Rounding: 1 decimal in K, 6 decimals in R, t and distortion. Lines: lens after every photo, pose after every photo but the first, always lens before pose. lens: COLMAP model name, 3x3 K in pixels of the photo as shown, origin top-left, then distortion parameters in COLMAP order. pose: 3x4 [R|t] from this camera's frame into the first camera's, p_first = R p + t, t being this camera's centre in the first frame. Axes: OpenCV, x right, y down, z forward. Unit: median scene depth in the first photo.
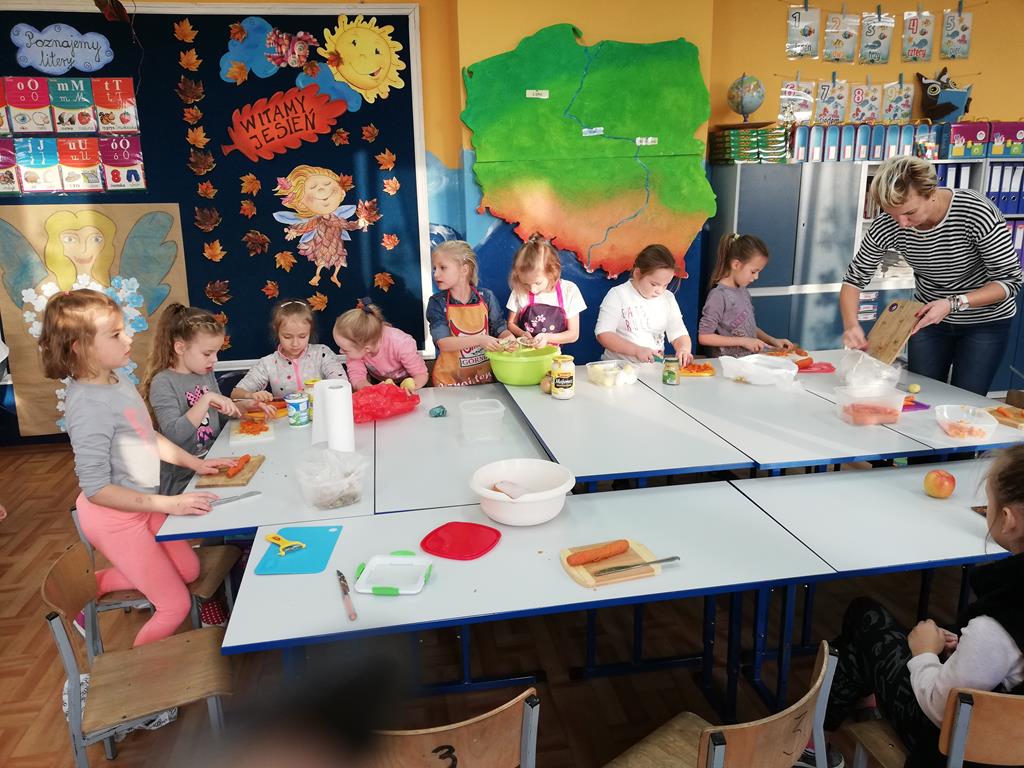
lens RADIAL K [[775.9, 0, 512.0], [0, 775.9, 384.0], [0, 0, 1]] dist [0.049494, -0.068247]
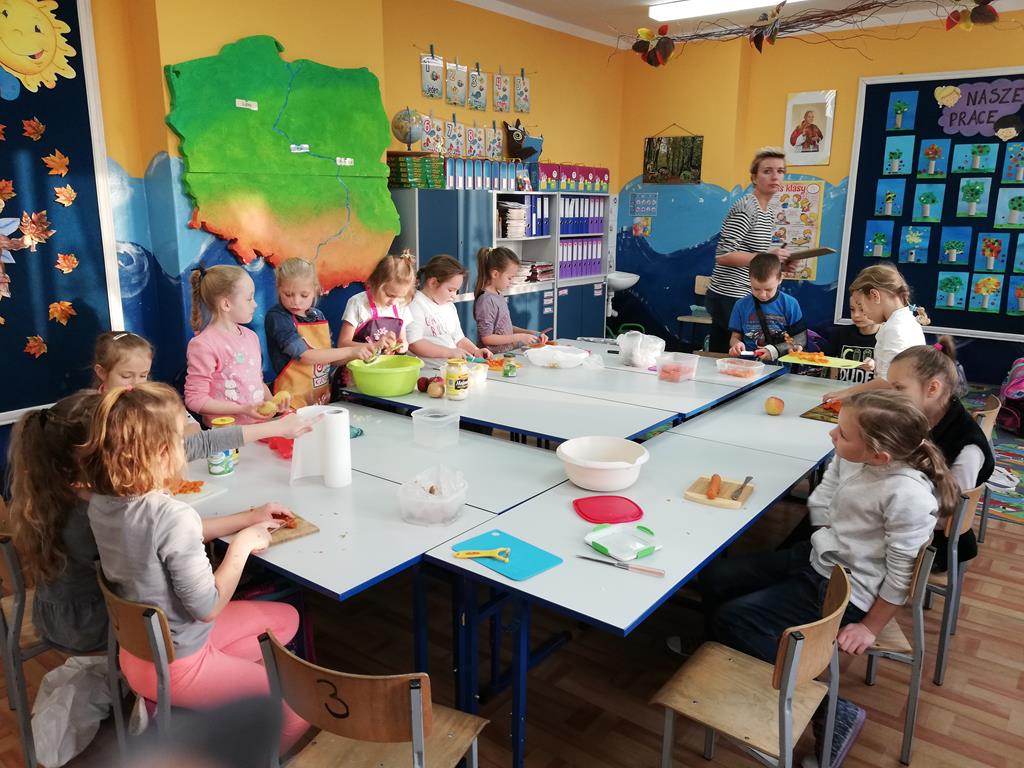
lens RADIAL K [[775.9, 0, 512.0], [0, 775.9, 384.0], [0, 0, 1]] dist [0.049494, -0.068247]
pose [[0.738003, -0.125530, 0.663019, -0.386767], [0.145744, 0.989006, 0.025022, -0.011983], [-0.658871, 0.078165, 0.748184, 0.099261]]
